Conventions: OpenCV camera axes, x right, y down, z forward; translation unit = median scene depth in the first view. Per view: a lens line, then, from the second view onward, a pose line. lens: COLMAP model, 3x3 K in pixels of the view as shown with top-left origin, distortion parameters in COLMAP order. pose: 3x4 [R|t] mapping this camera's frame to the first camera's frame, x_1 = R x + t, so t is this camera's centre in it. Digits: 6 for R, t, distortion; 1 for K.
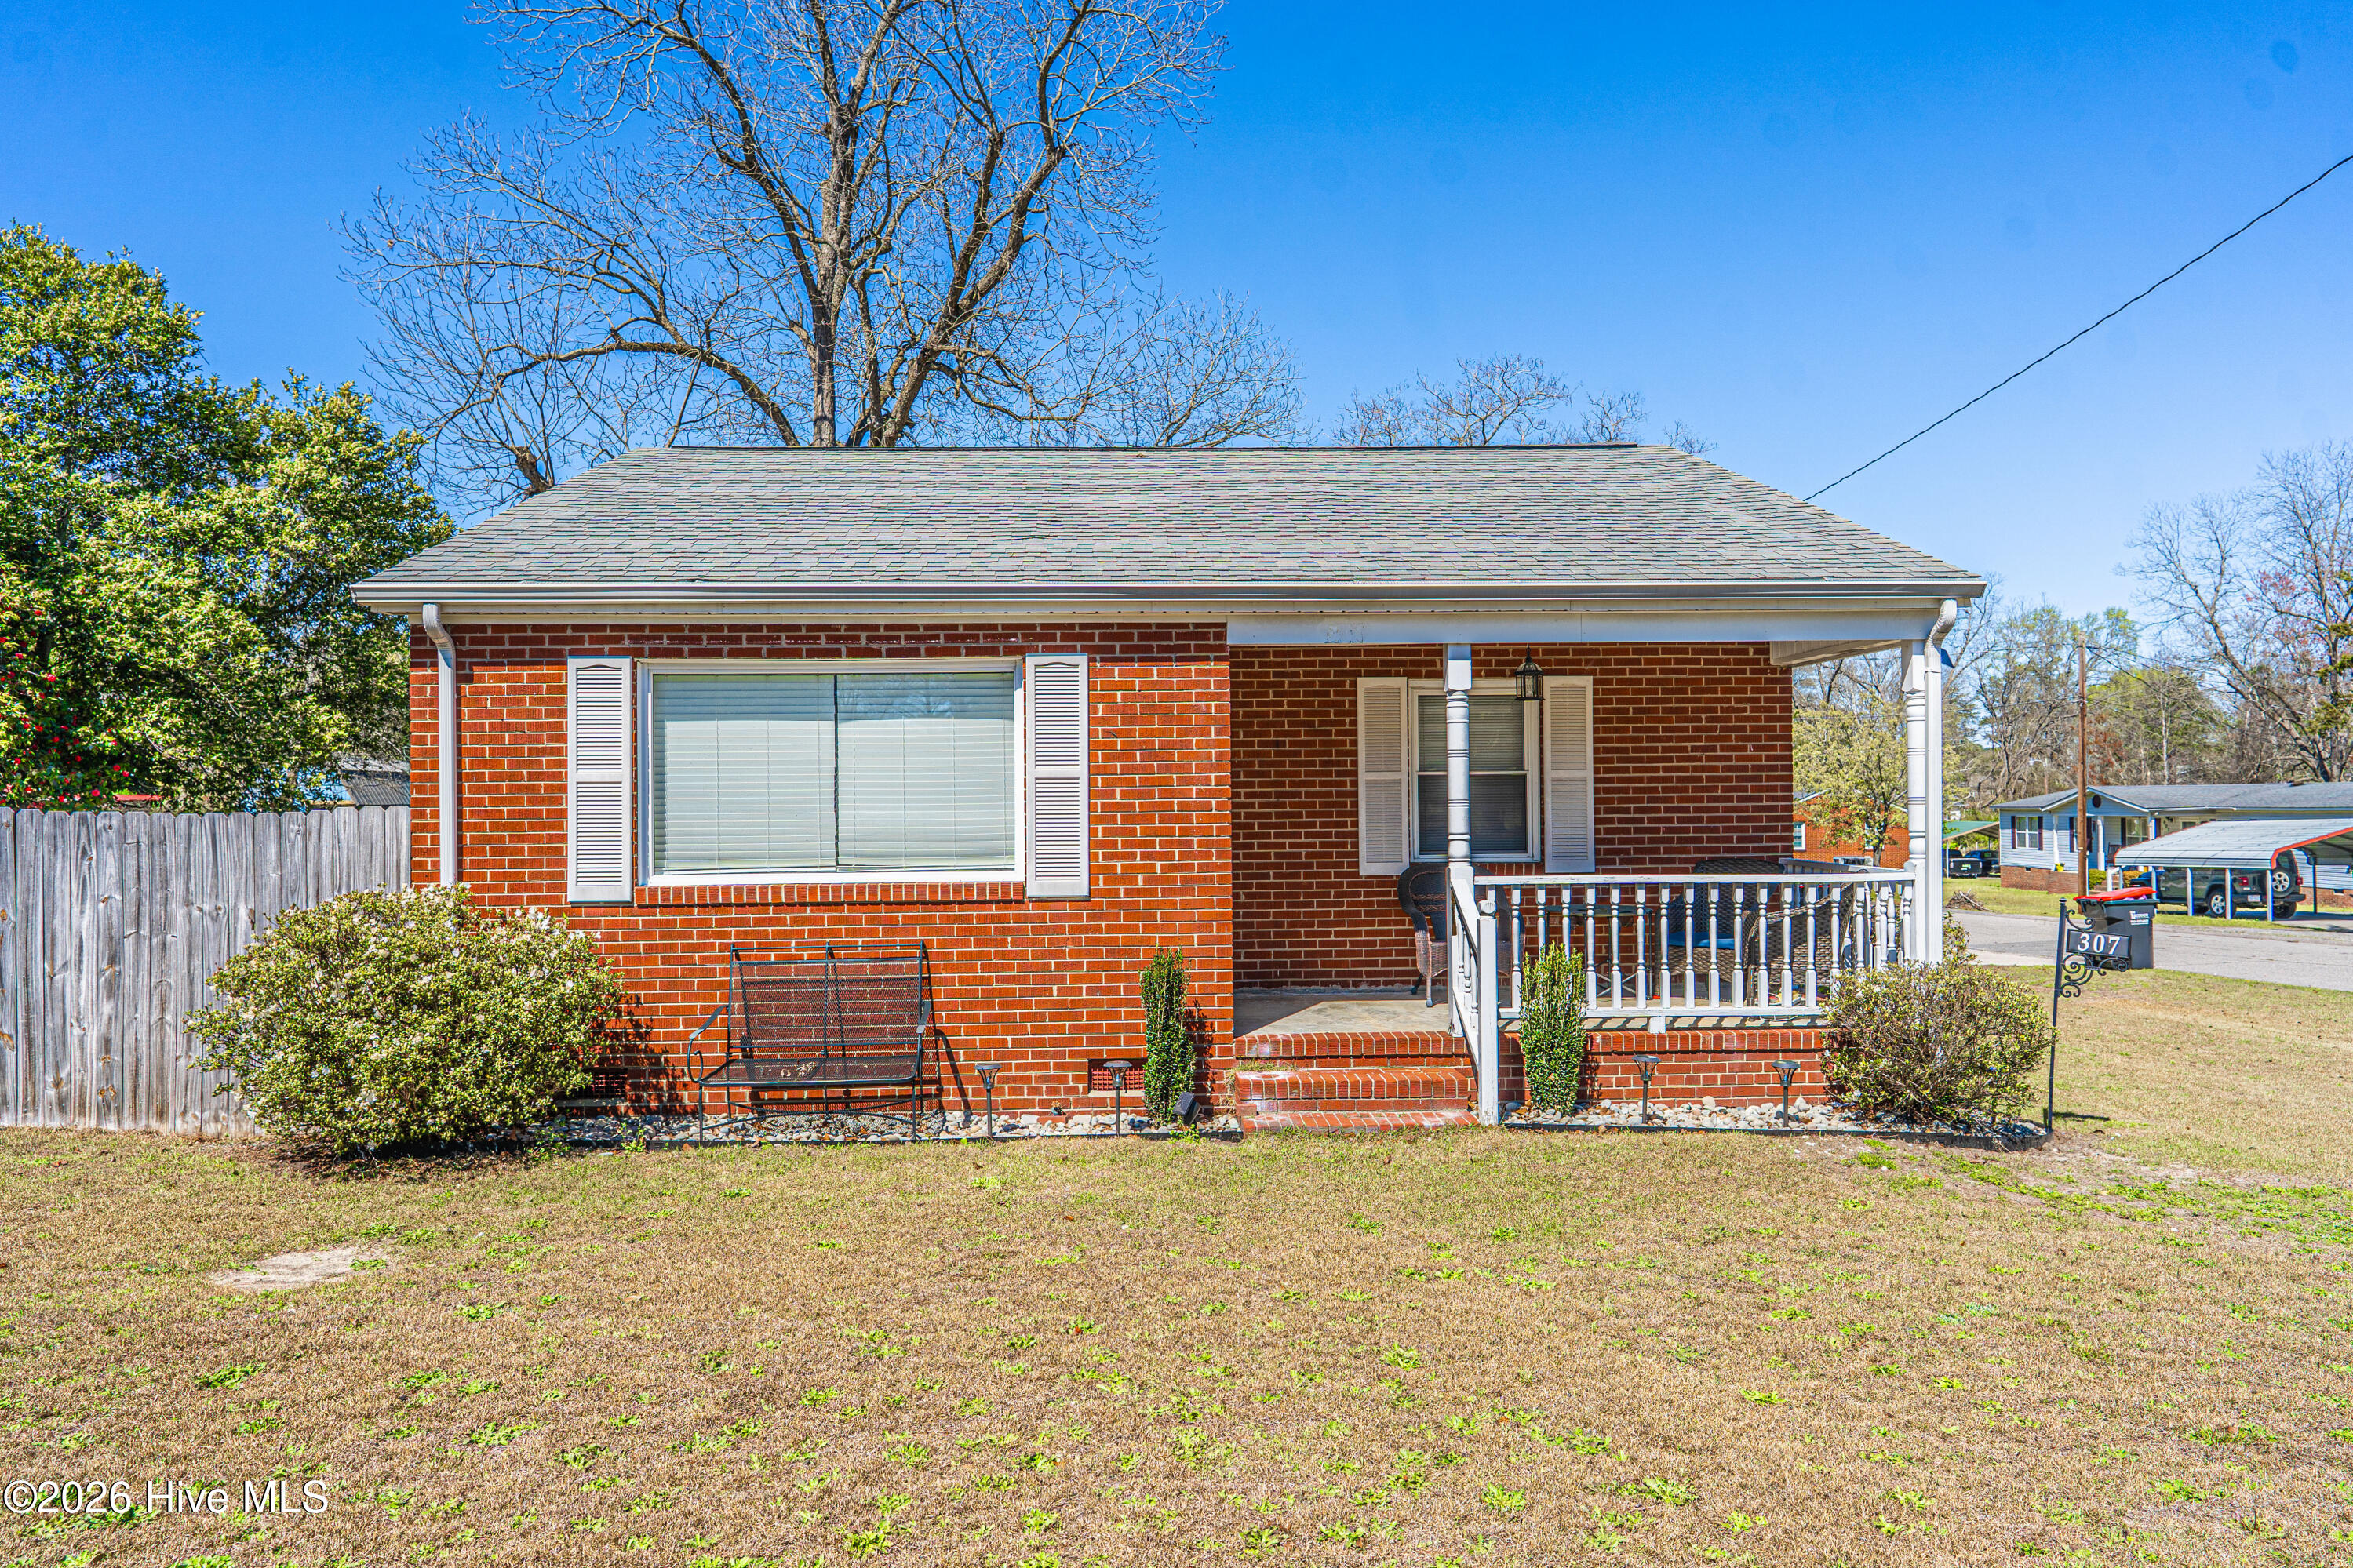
lens RADIAL K [[1590.2, 0, 1166.5], [0, 1590.2, 781.7], [0, 0, 1]] dist [-0.004236, 0.002448]
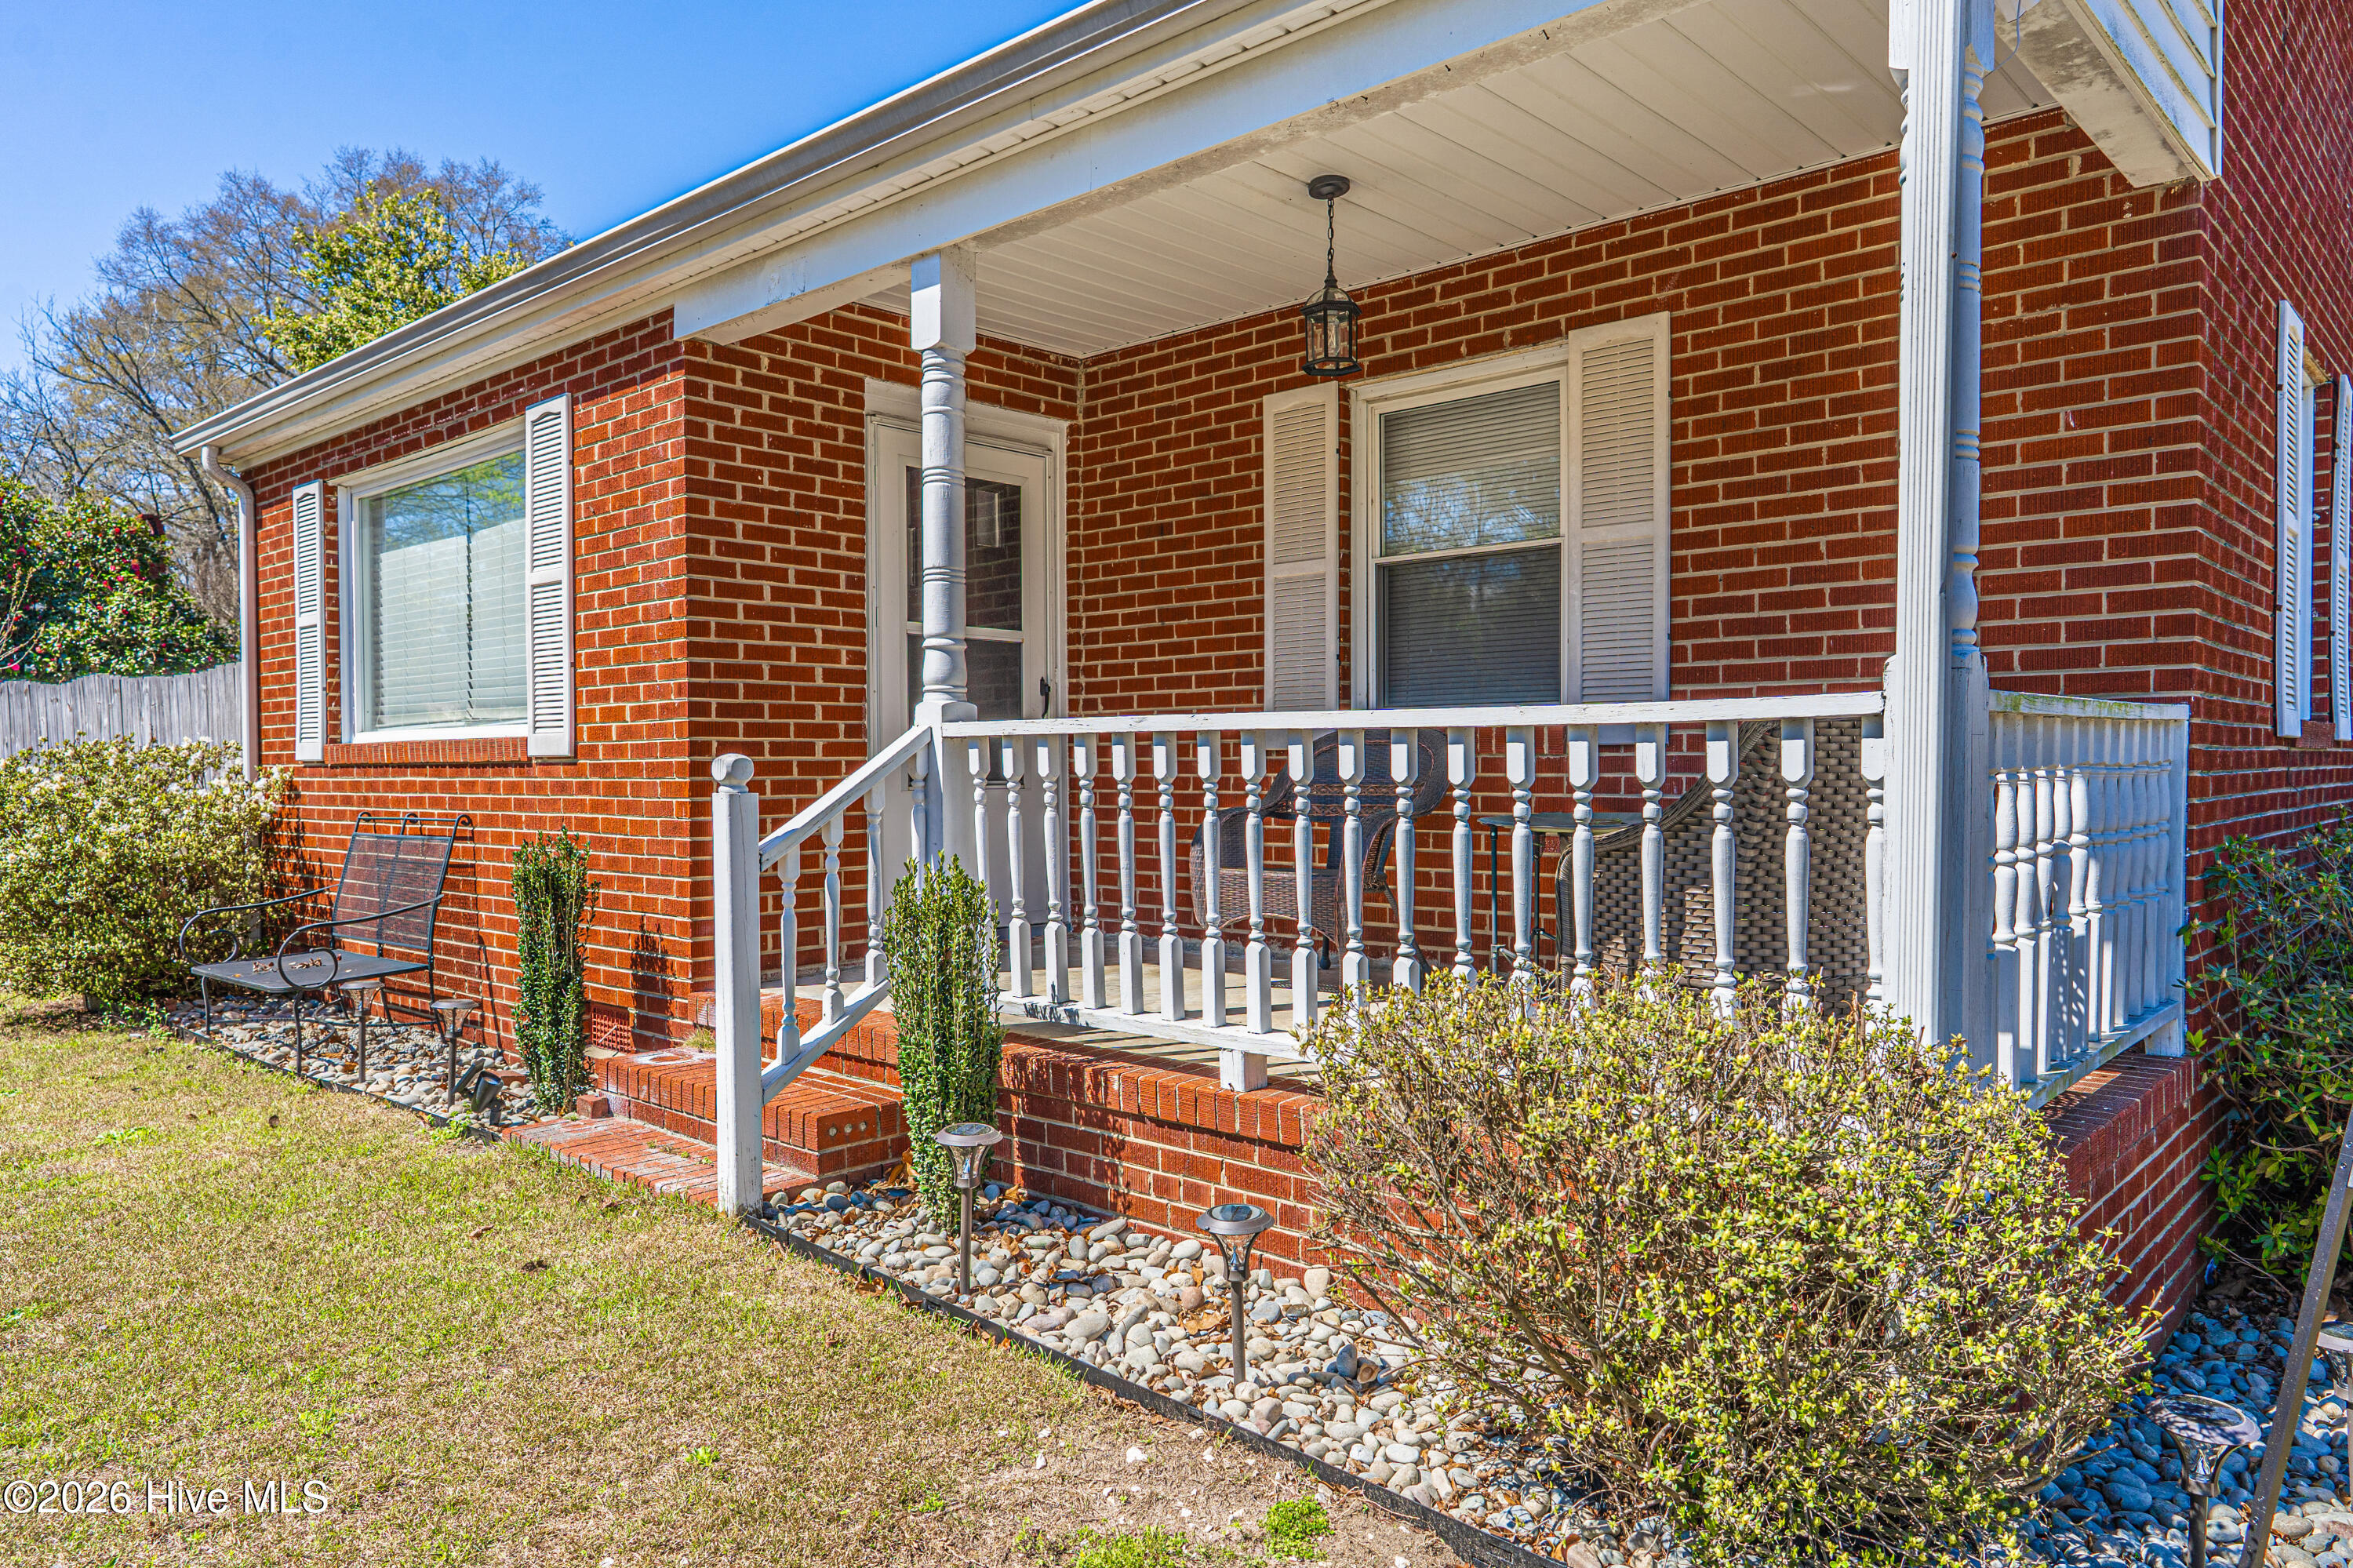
lens RADIAL K [[1576.9, 0, 1159.4], [0, 1576.9, 779.9], [0, 0, 1]] dist [-0.009450, 0.006476]
pose [[0.701471, 0.012557, -0.712588, 0.589166], [0.007102, 0.999672, 0.024607, 0.066419], [0.712663, -0.022322, 0.701152, 0.697648]]
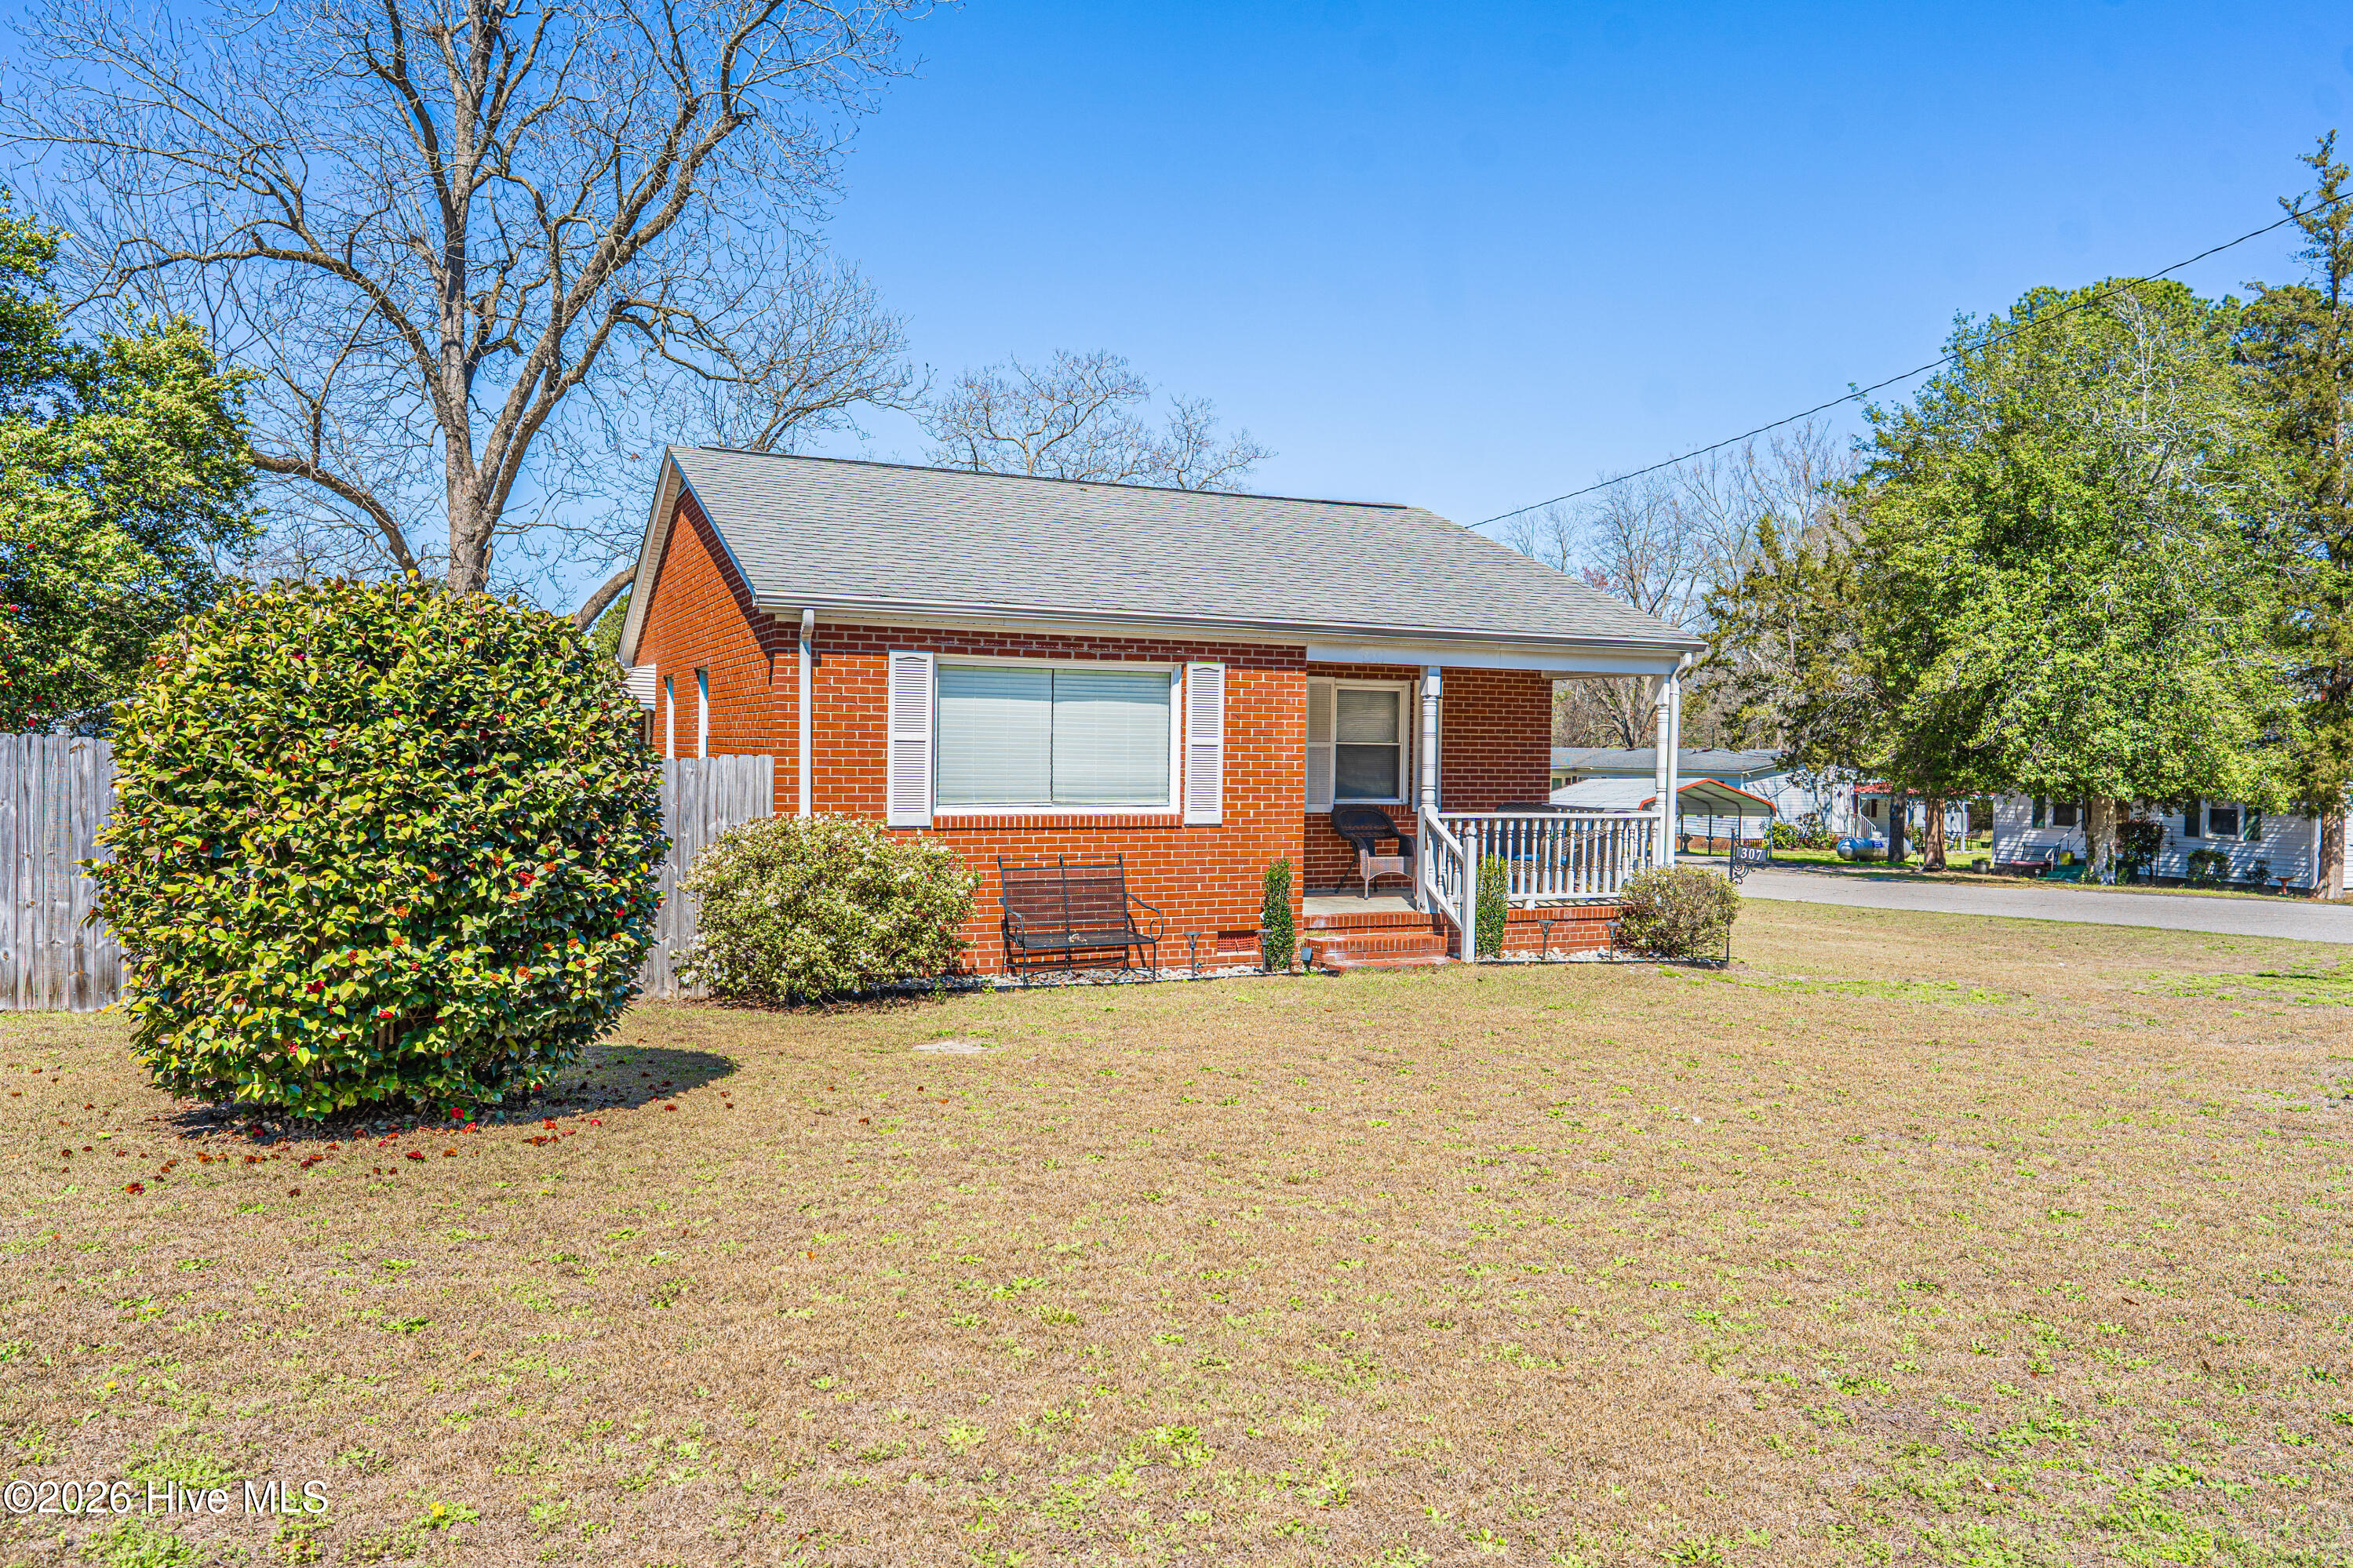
lens RADIAL K [[1677.0, 0, 1176.5], [0, 1677.0, 784.0], [0, 0, 1]] dist [-0.006024, 0.002202]
pose [[0.922039, 0.014096, 0.386841, -0.693677], [-0.028811, 0.999064, 0.032267, -0.015783], [-0.386024, -0.040897, 0.921582, -0.442133]]
